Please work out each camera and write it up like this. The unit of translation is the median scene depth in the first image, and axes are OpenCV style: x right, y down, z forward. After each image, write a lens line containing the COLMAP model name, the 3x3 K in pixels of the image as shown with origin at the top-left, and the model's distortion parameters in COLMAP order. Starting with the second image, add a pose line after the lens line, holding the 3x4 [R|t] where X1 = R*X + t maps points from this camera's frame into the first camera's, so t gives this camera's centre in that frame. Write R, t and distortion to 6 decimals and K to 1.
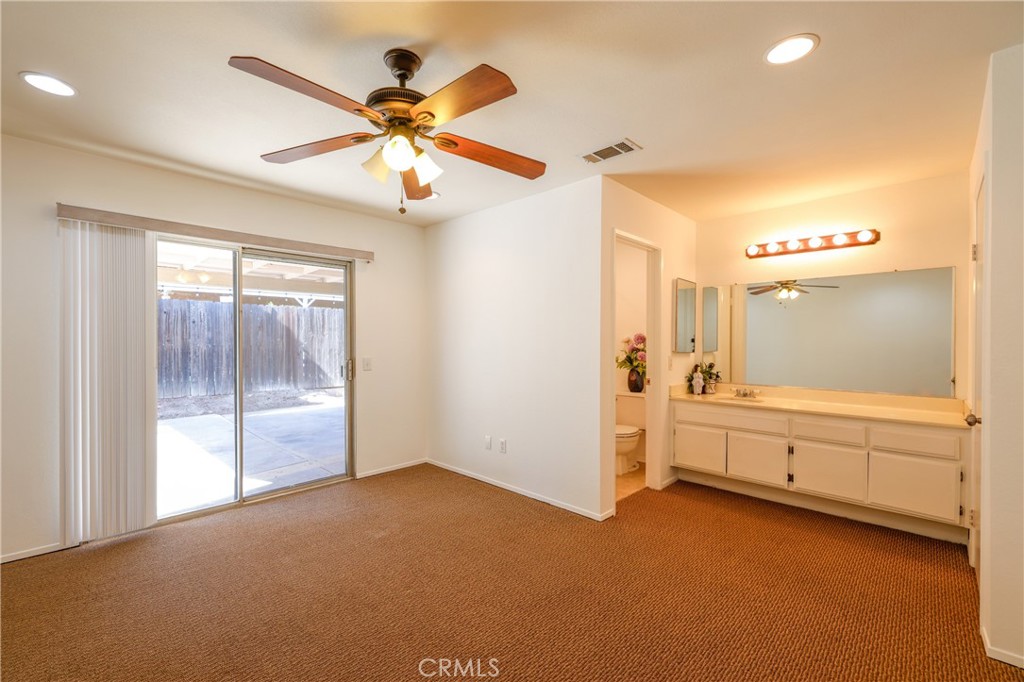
lens RADIAL K [[436.6, 0, 505.7], [0, 436.6, 342.9], [0, 0, 1]] dist [-0.002038, 0.000384]
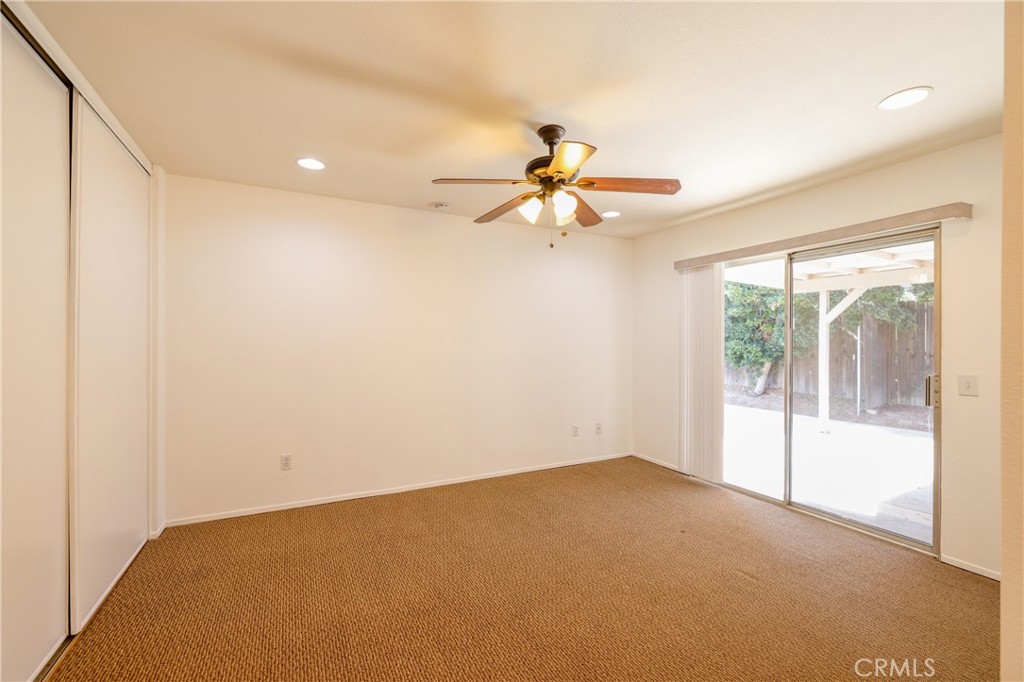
lens RADIAL K [[436.6, 0, 506.2], [0, 436.6, 340.1], [0, 0, 1]] dist [-0.002038, 0.000384]
pose [[-0.332977, -0.005717, -0.942918, 0.636748], [-0.011996, 0.999926, -0.001826, -0.007960], [0.942859, 0.010703, -0.333021, 0.798444]]
